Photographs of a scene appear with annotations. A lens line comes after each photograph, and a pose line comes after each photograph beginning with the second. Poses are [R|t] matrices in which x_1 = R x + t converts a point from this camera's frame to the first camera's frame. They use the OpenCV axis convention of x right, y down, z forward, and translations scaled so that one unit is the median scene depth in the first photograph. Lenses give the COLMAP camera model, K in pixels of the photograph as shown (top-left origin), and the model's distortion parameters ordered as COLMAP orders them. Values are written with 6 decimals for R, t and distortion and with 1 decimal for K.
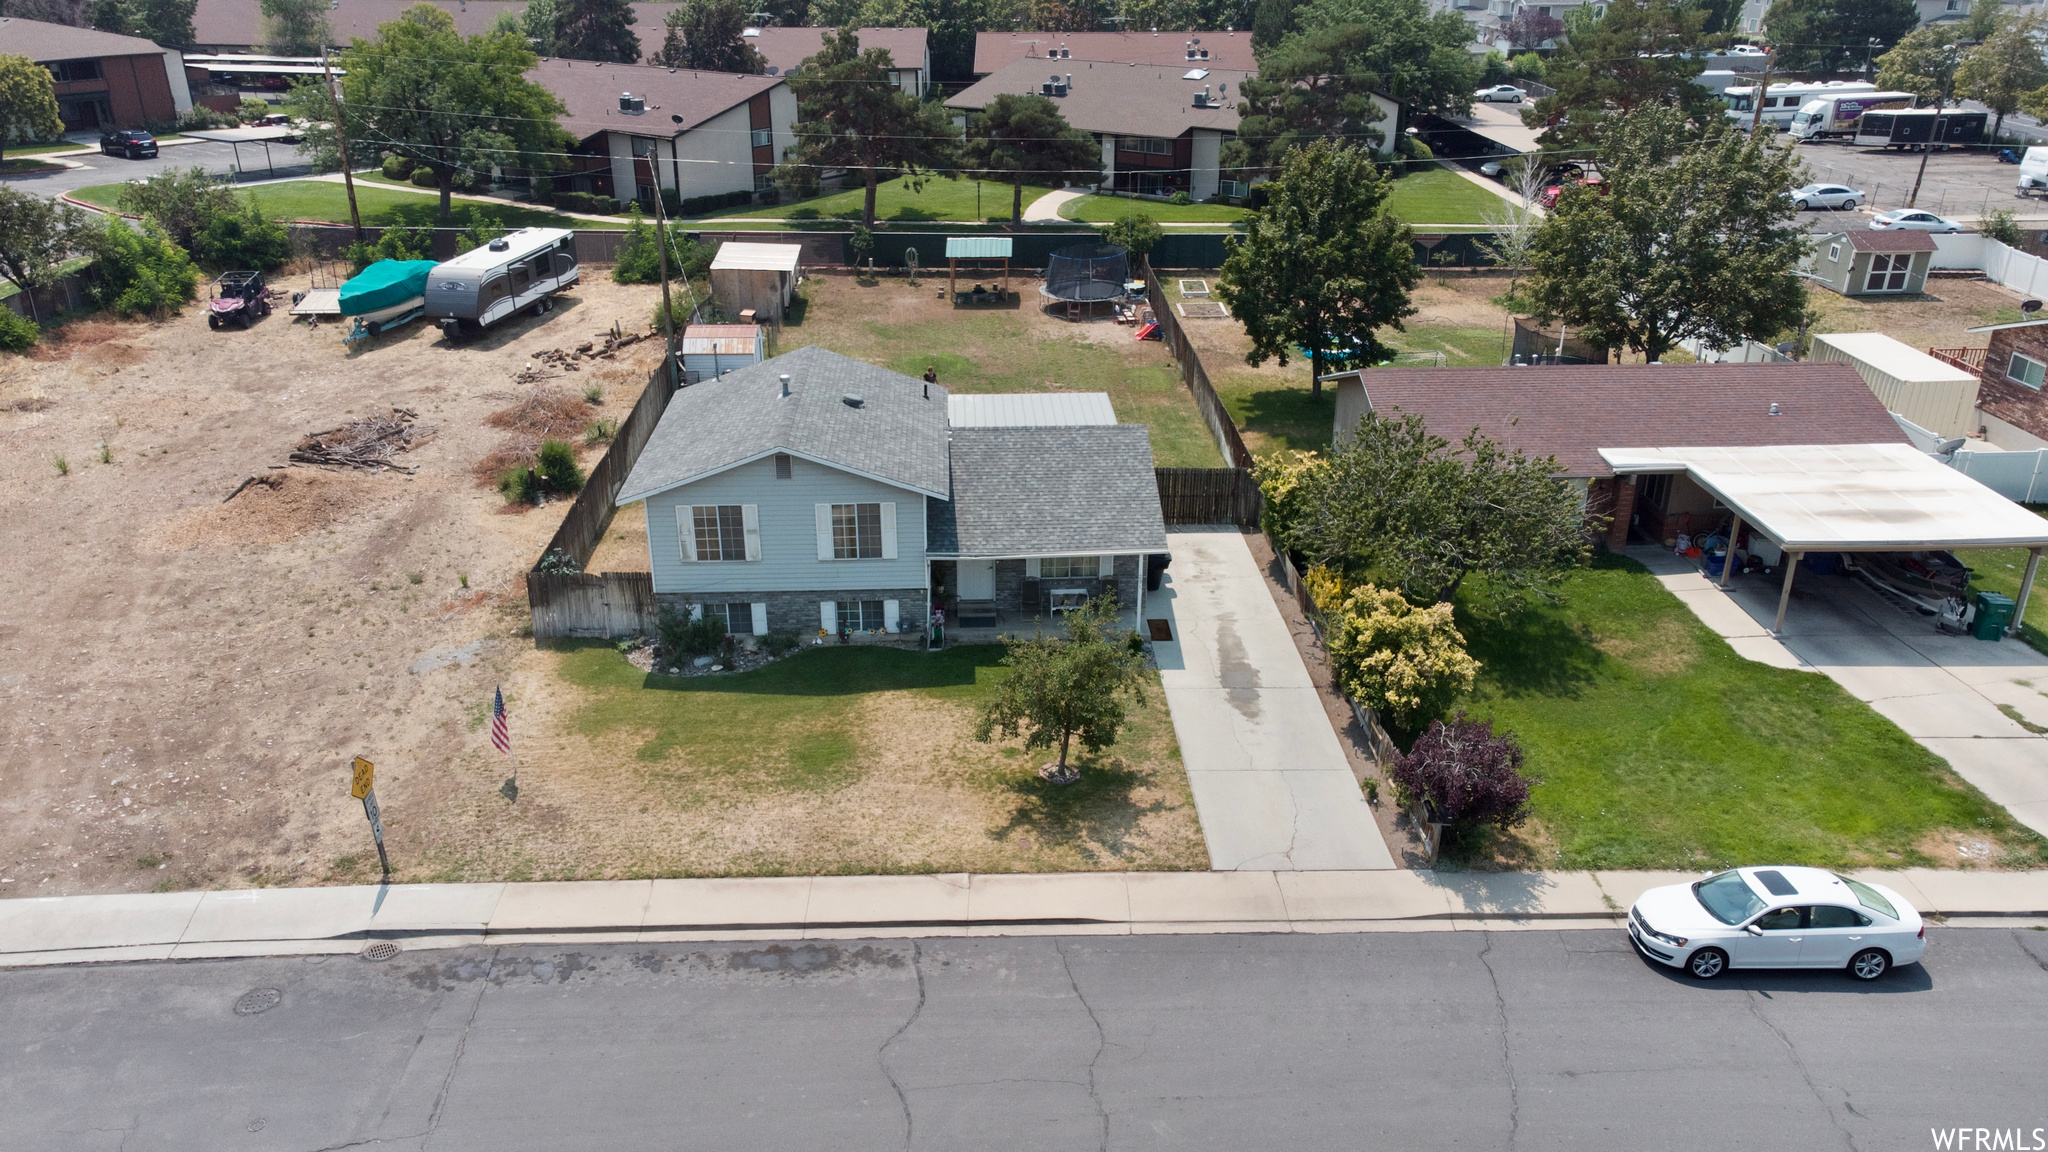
lens RADIAL K [[1514.9, 0, 1024.0], [0, 1514.9, 576.0], [0, 0, 1]] dist [0.051325, -0.001056]
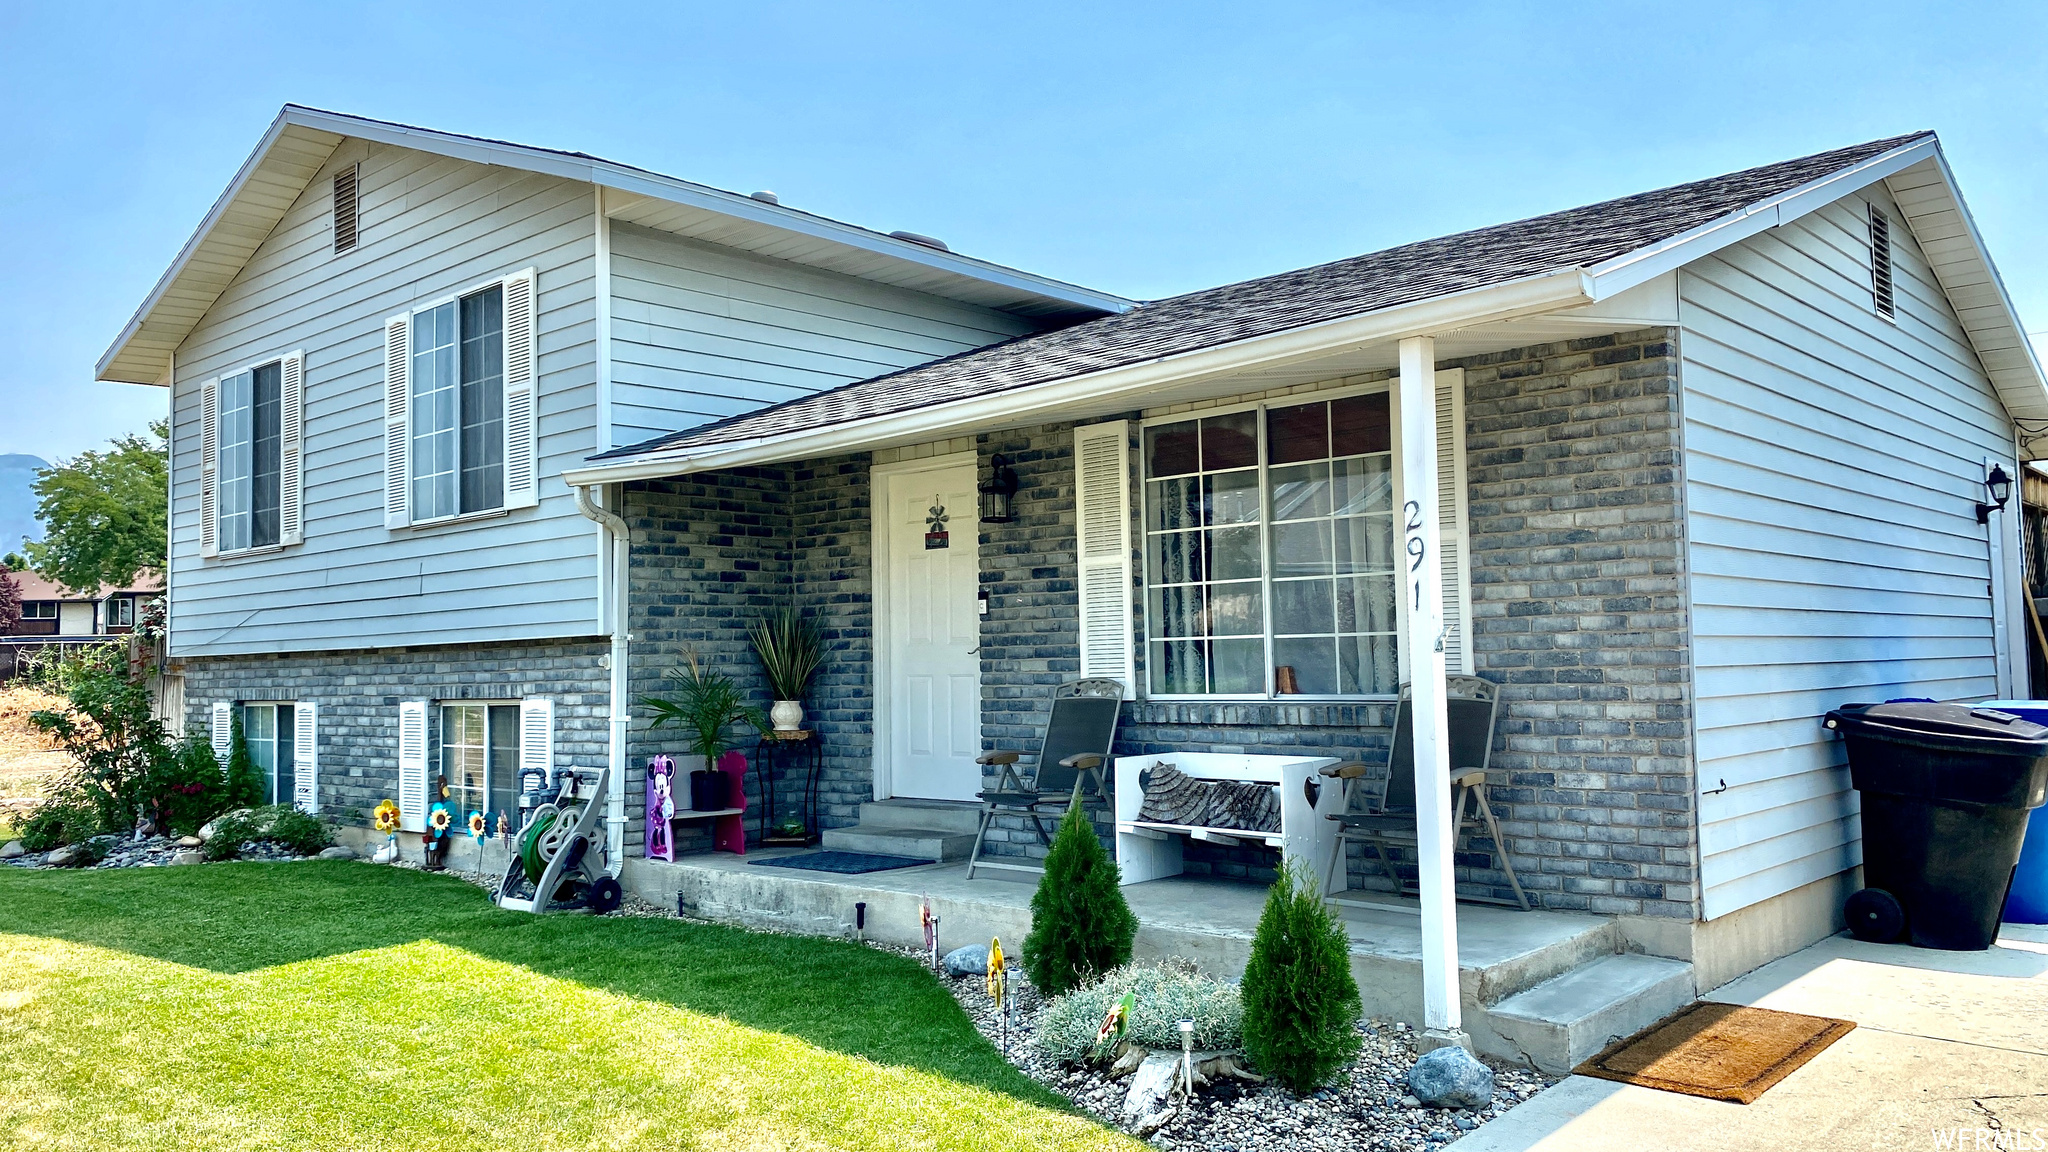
lens RADIAL K [[1562.7, 0, 1024.8], [0, 1562.7, 563.0], [0, 0, 1]] dist [0.162124, -0.469131]
pose [[0.703939, -0.063319, -0.707433, 0.157849], [-0.261849, 0.902724, -0.341355, 0.065049], [0.660231, 0.425534, 0.618883, 0.902561]]
